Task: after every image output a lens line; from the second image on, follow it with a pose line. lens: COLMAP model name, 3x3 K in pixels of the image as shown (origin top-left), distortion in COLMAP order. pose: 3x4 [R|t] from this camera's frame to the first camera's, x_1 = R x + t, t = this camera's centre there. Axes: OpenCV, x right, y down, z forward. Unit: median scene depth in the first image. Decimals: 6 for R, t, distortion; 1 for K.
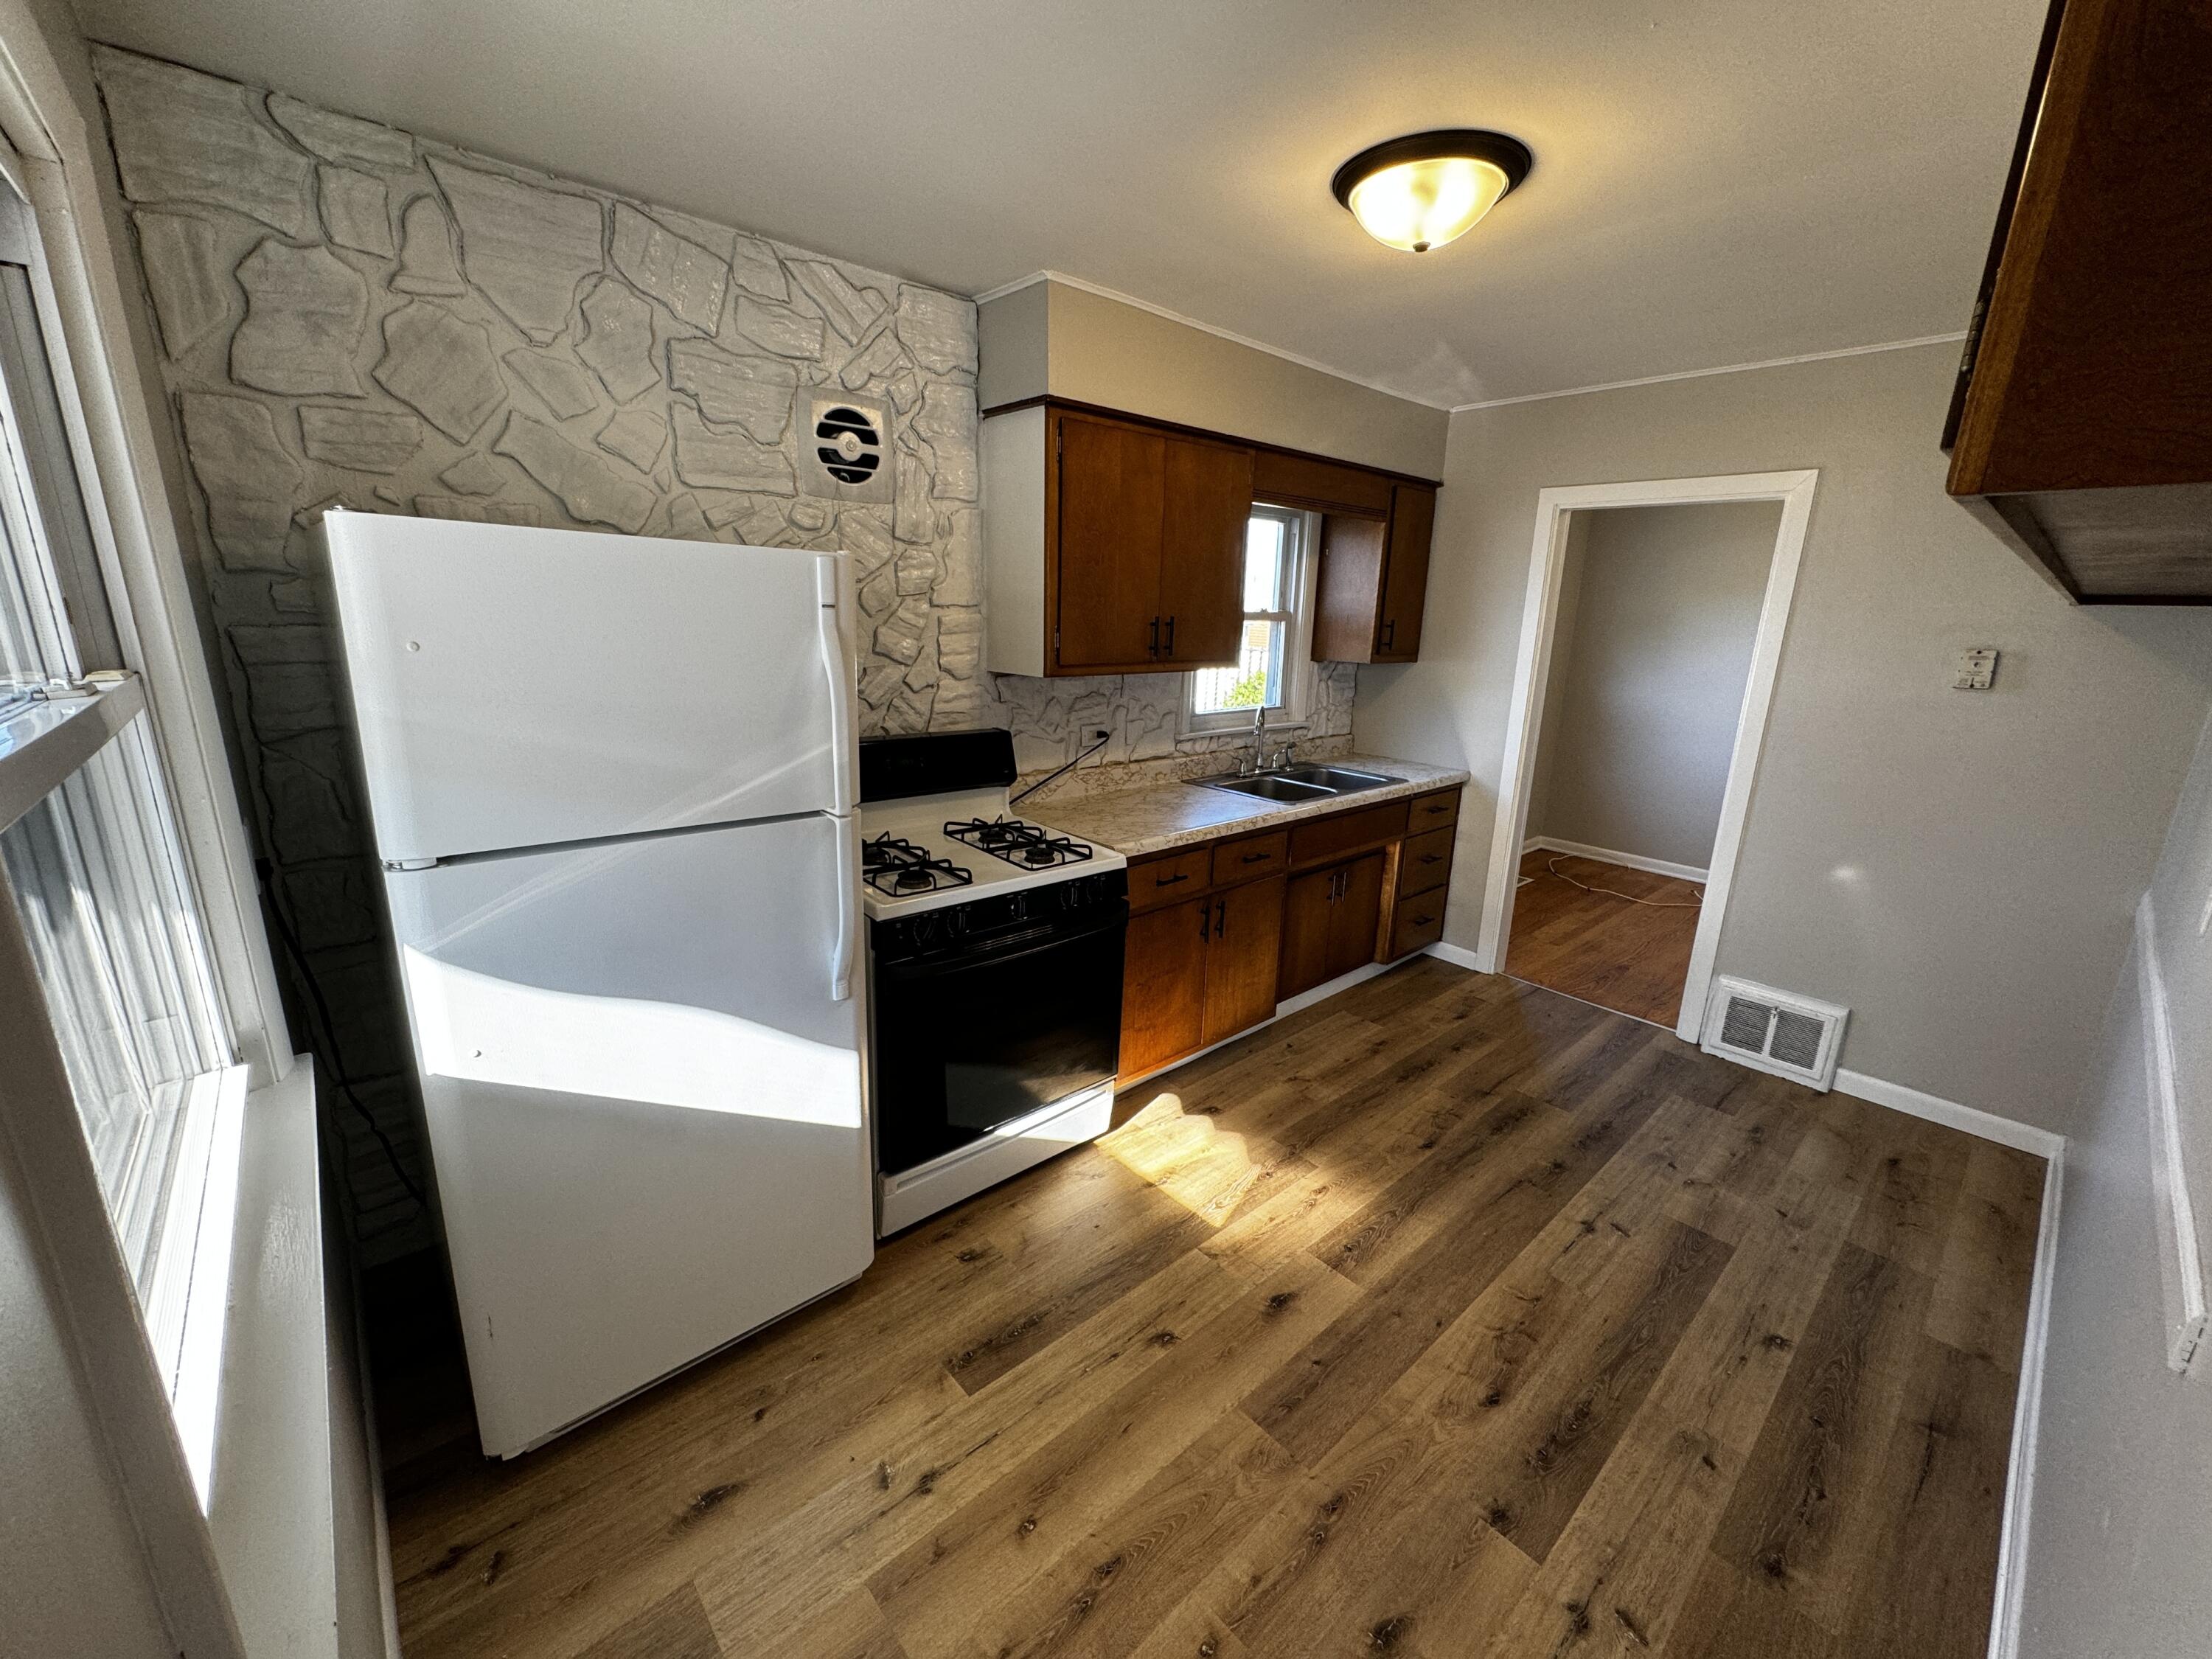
lens RADIAL K [[880.1, 0, 1103.5], [0, 880.1, 833.8], [0, 0, 1]] dist [-0.000502, 0.000208]
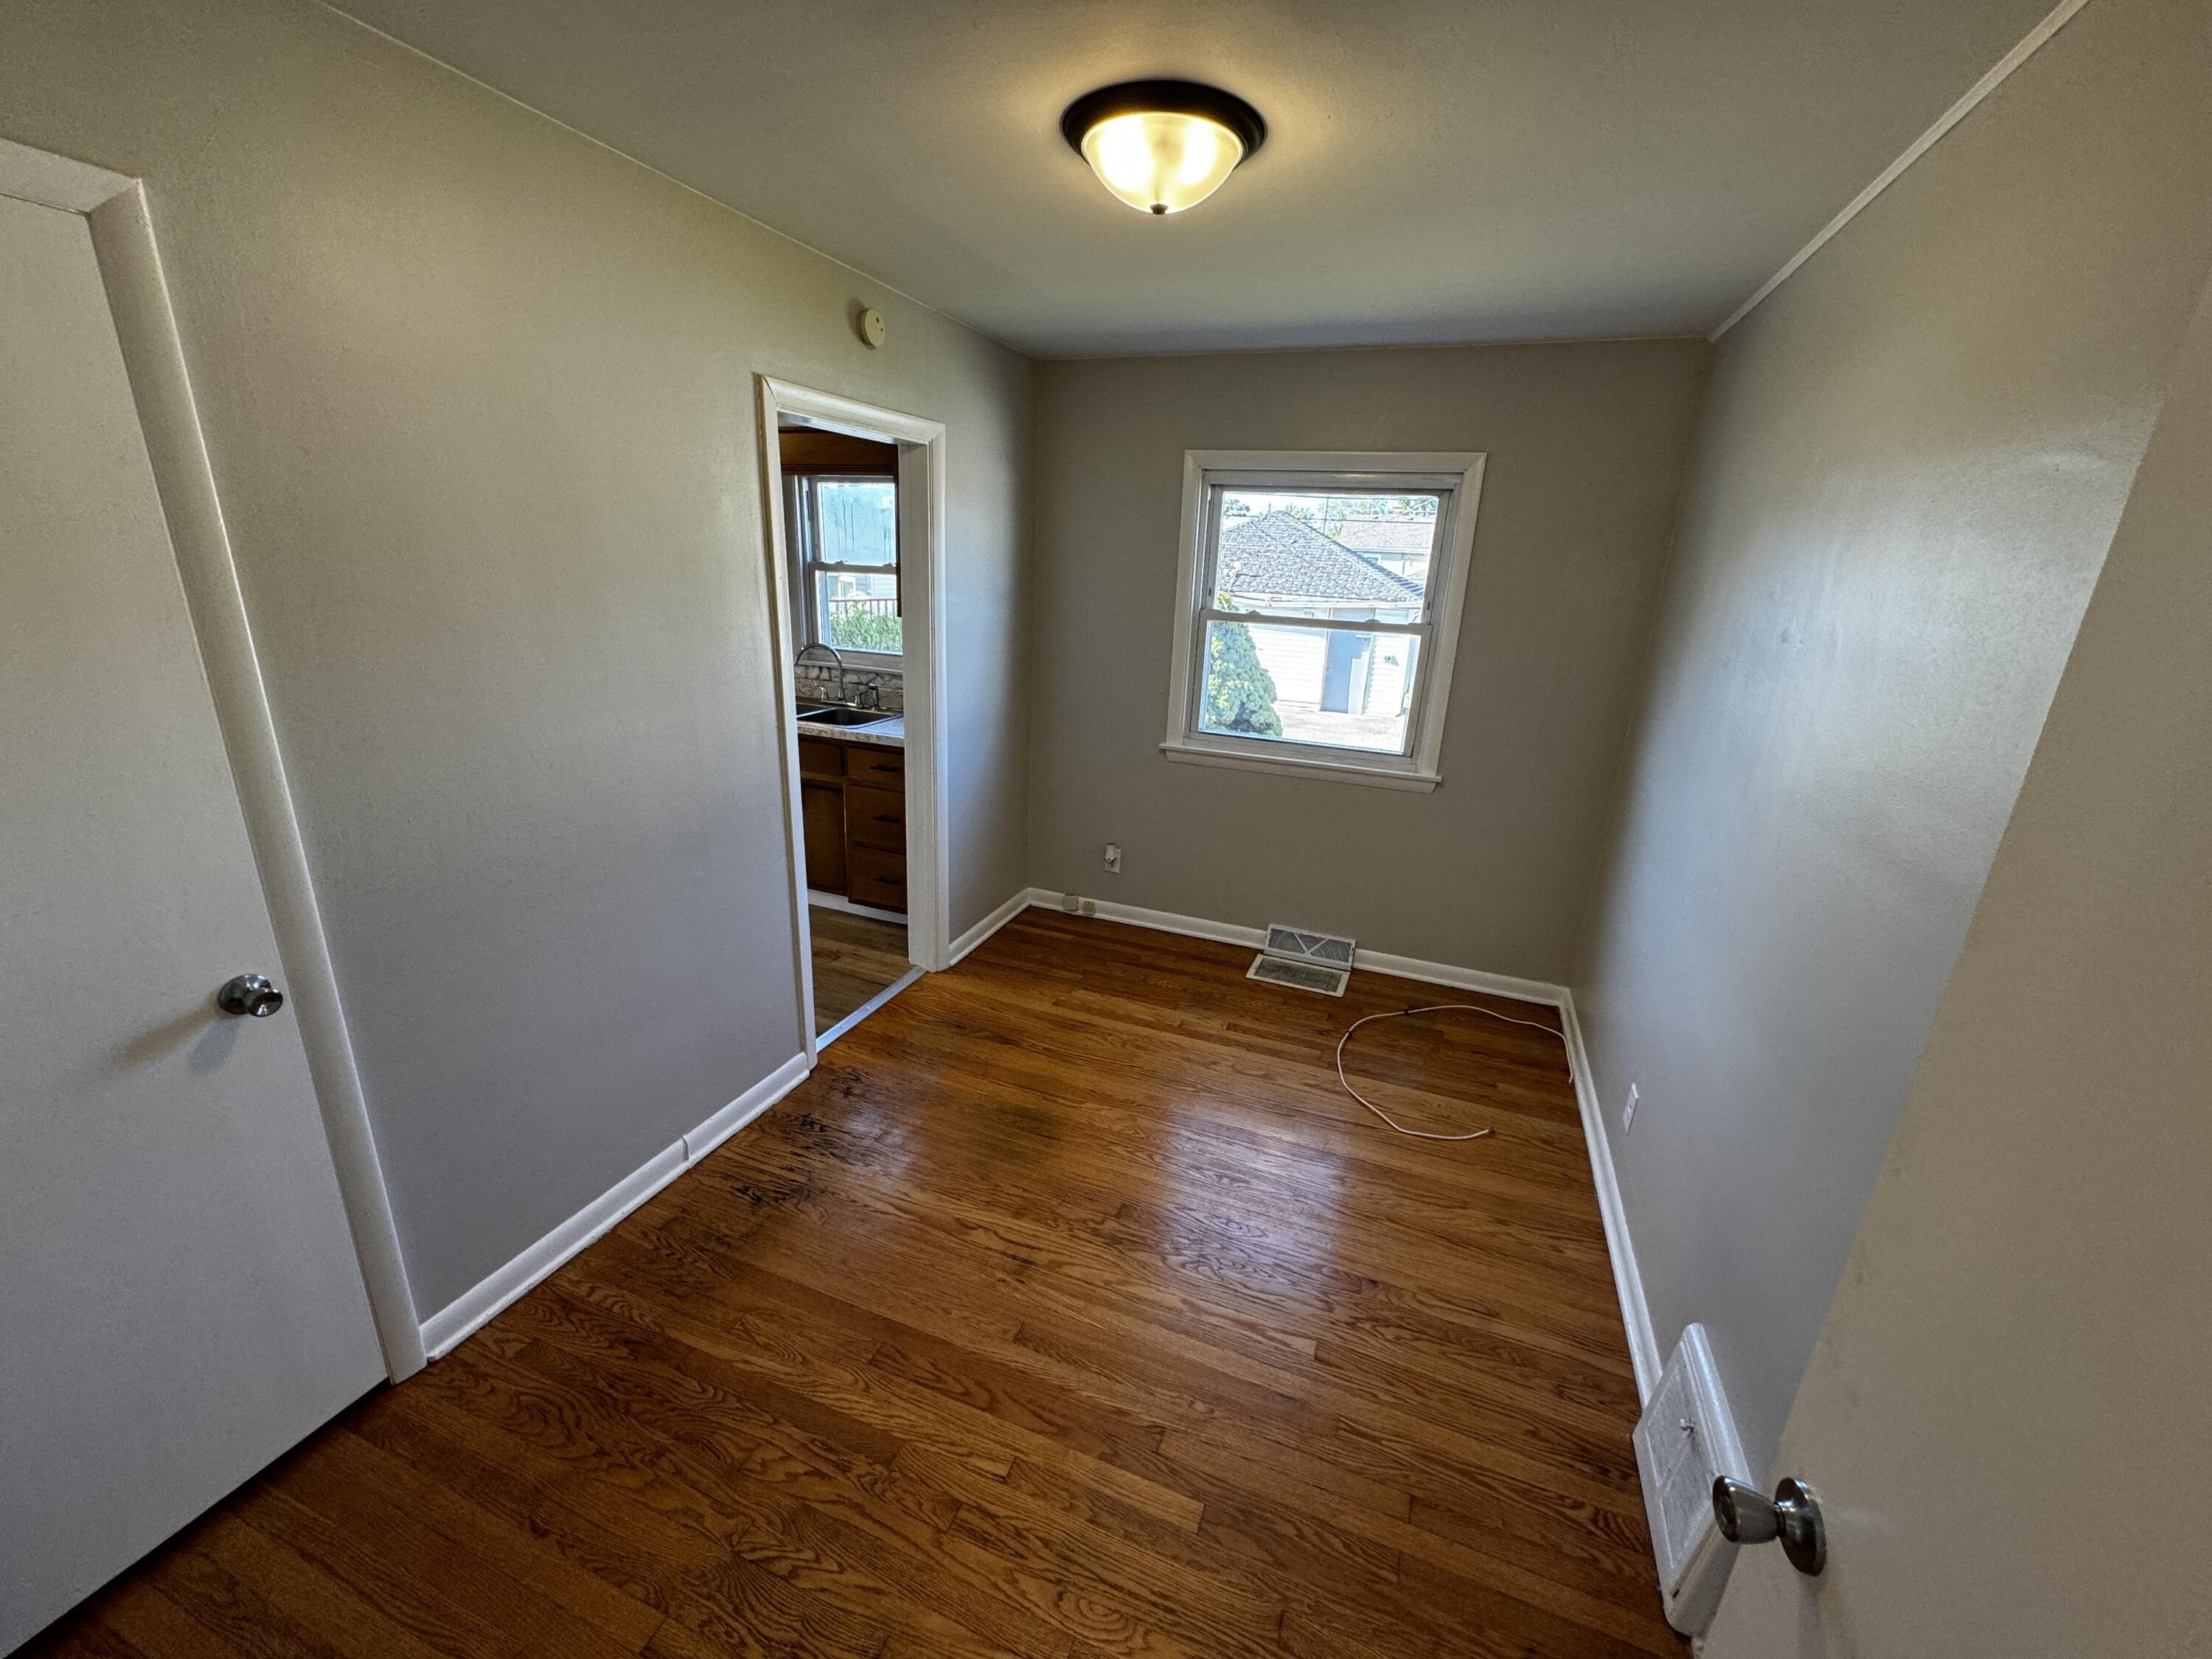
lens RADIAL K [[880.1, 0, 1103.5], [0, 880.1, 833.8], [0, 0, 1]] dist [-0.000502, 0.000208]
pose [[0.451418, 0.261673, -0.853082, 2.511960], [-0.254312, 0.954114, 0.158091, -0.325883], [0.855306, 0.145584, 0.497250, 1.363650]]
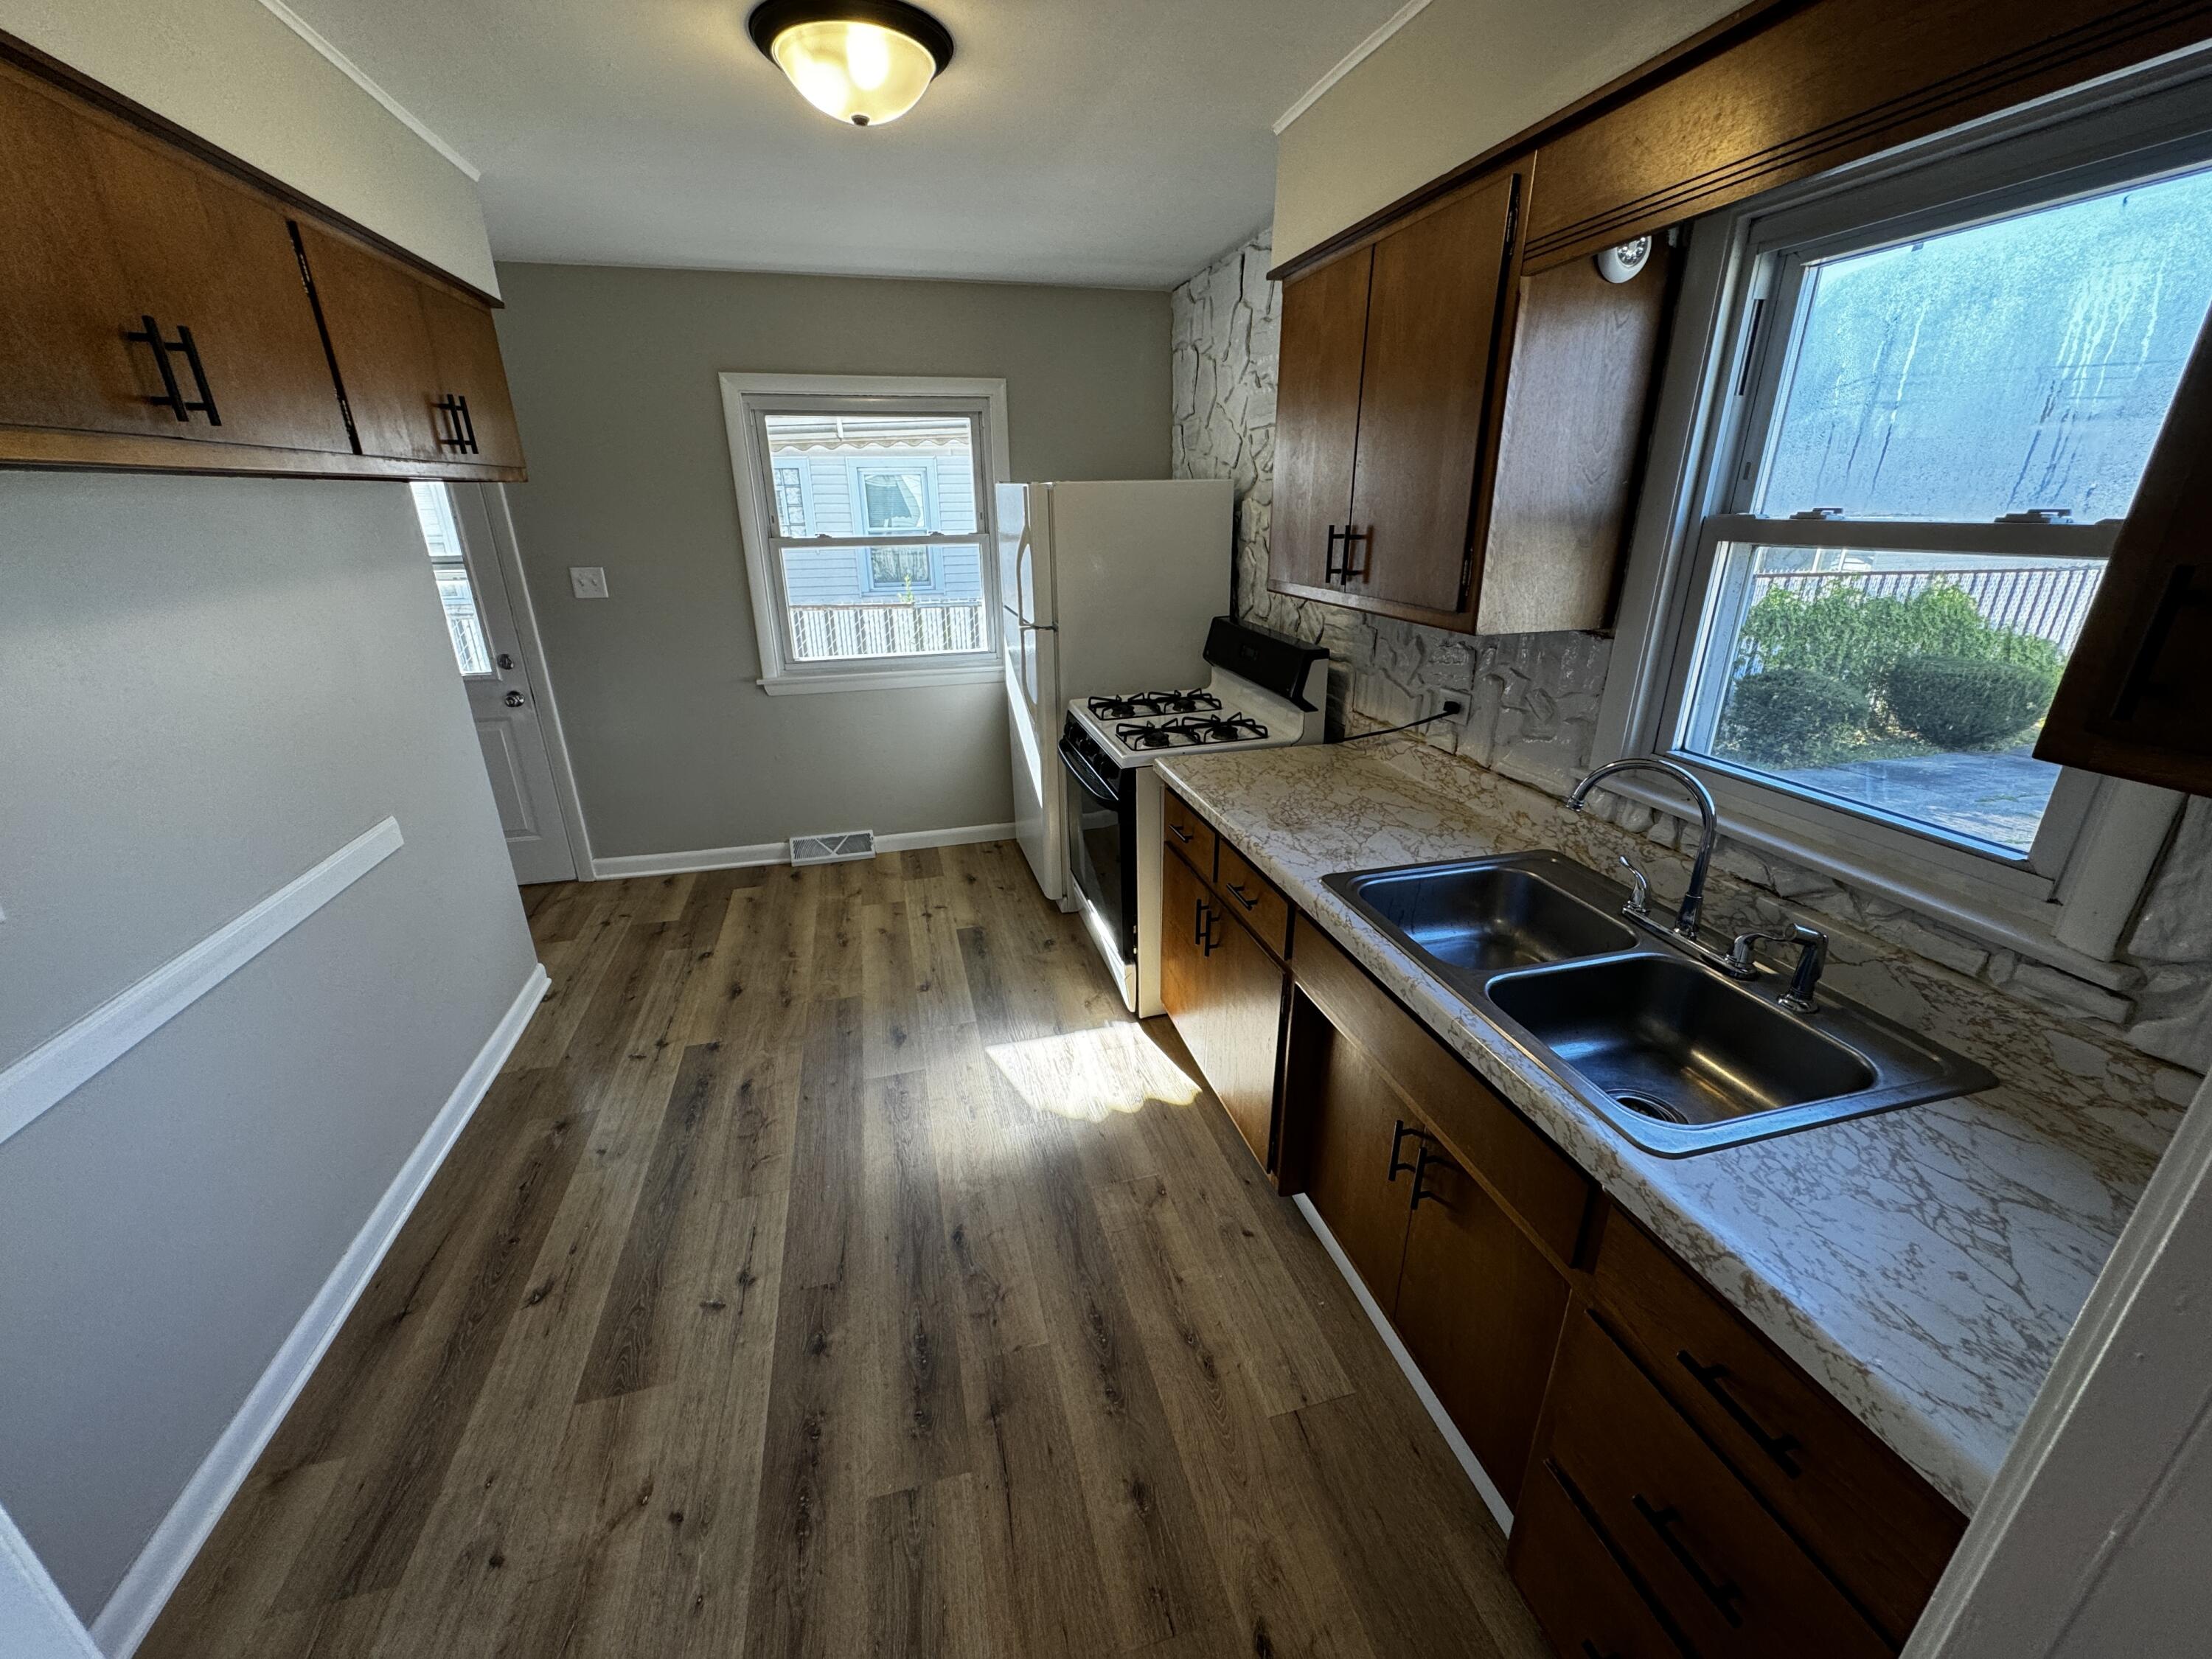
lens RADIAL K [[880.1, 0, 1103.5], [0, 880.1, 833.8], [0, 0, 1]] dist [-0.000502, 0.000208]
pose [[-0.455770, 0.295921, -0.839467, 1.127514], [-0.227556, 0.873039, 0.431302, -0.407621], [0.860518, 0.387600, -0.330566, 1.630804]]
